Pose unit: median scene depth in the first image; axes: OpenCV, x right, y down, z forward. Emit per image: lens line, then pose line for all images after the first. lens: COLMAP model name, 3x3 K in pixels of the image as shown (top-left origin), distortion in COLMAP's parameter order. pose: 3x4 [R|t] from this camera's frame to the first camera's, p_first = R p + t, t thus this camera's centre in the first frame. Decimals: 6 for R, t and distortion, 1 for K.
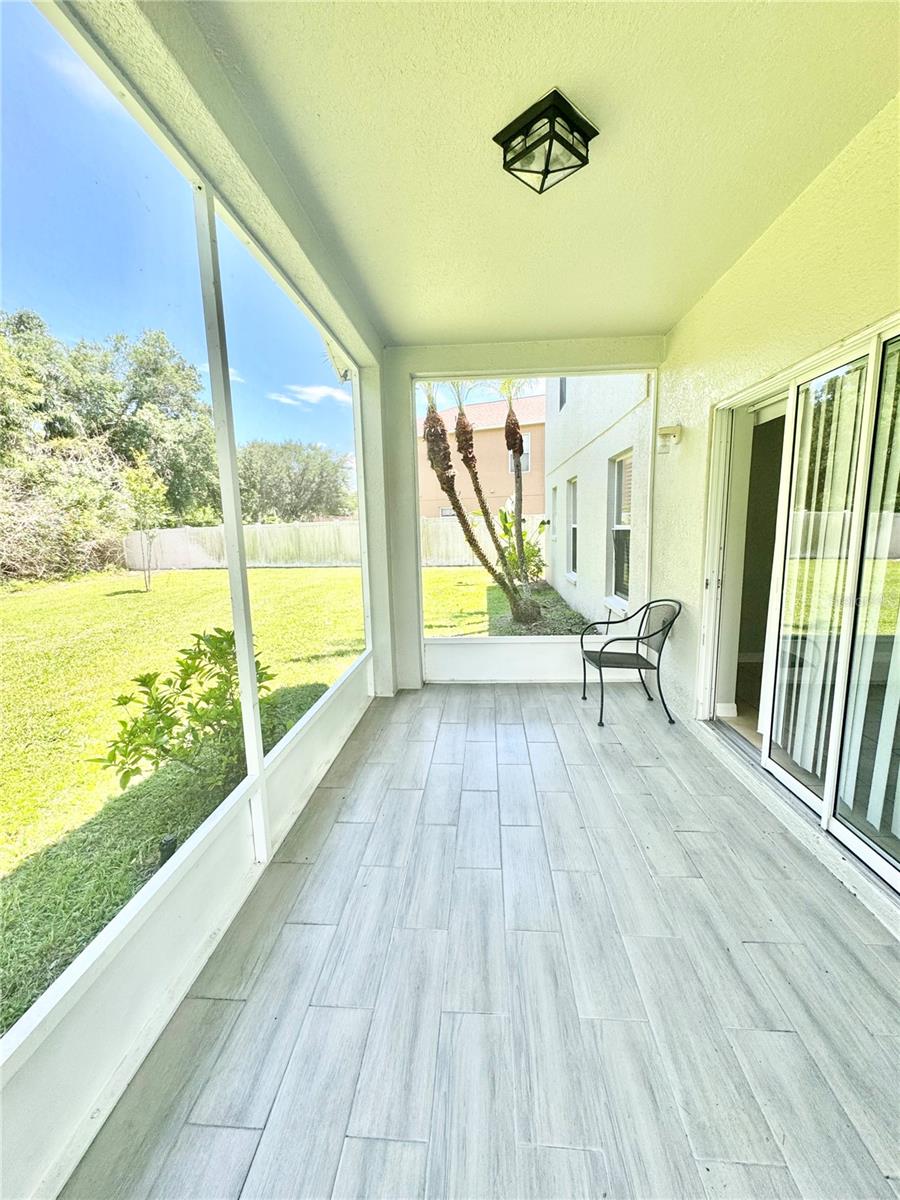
lens RADIAL K [[479.7, 0, 449.4], [0, 479.7, 598.7], [0, 0, 1]] dist [-0.006185, 0.000760]
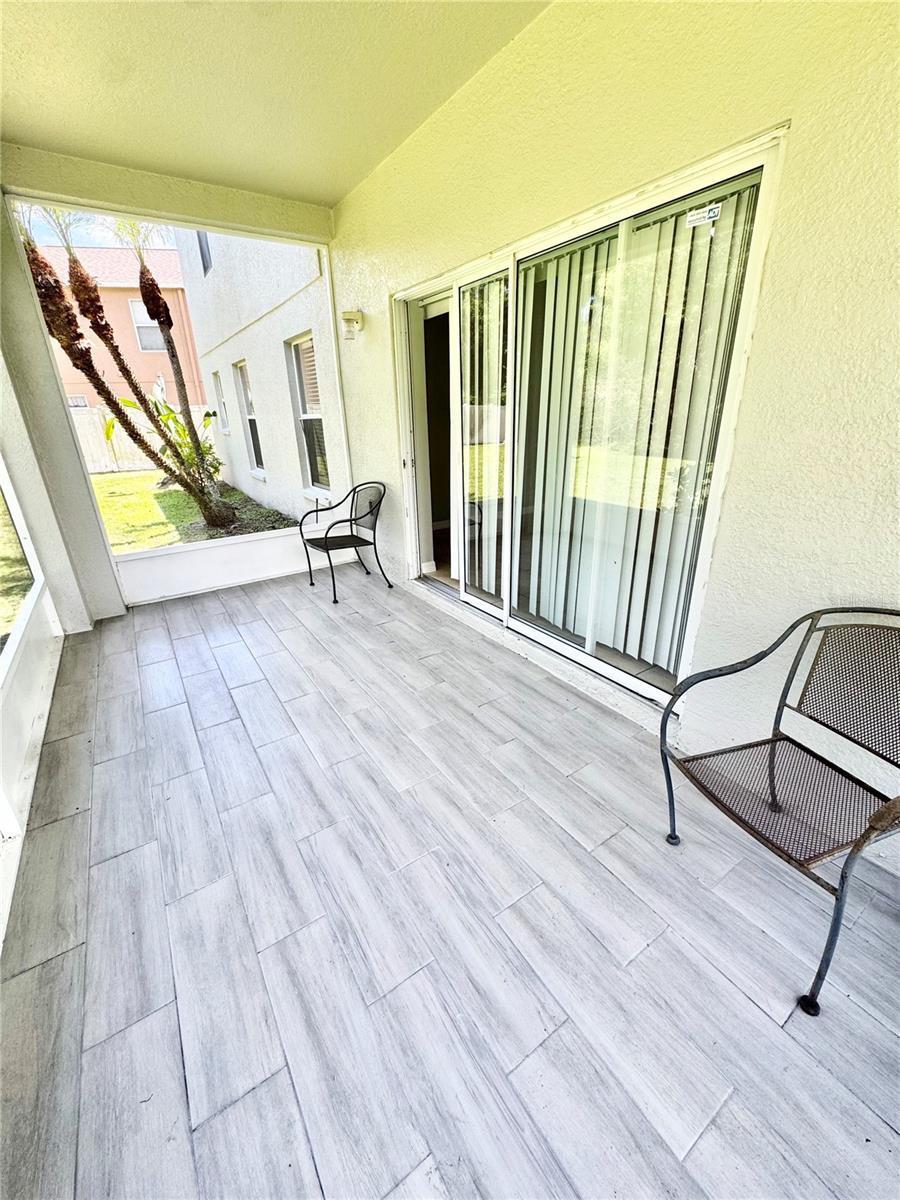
lens RADIAL K [[479.7, 0, 444.6], [0, 479.7, 601.5], [0, 0, 1]] dist [-0.006185, 0.000760]
pose [[0.795573, -0.220542, 0.564291, -0.107417], [0.097238, 0.965798, 0.240372, 0.018531], [-0.598003, -0.136363, 0.789808, -0.028332]]
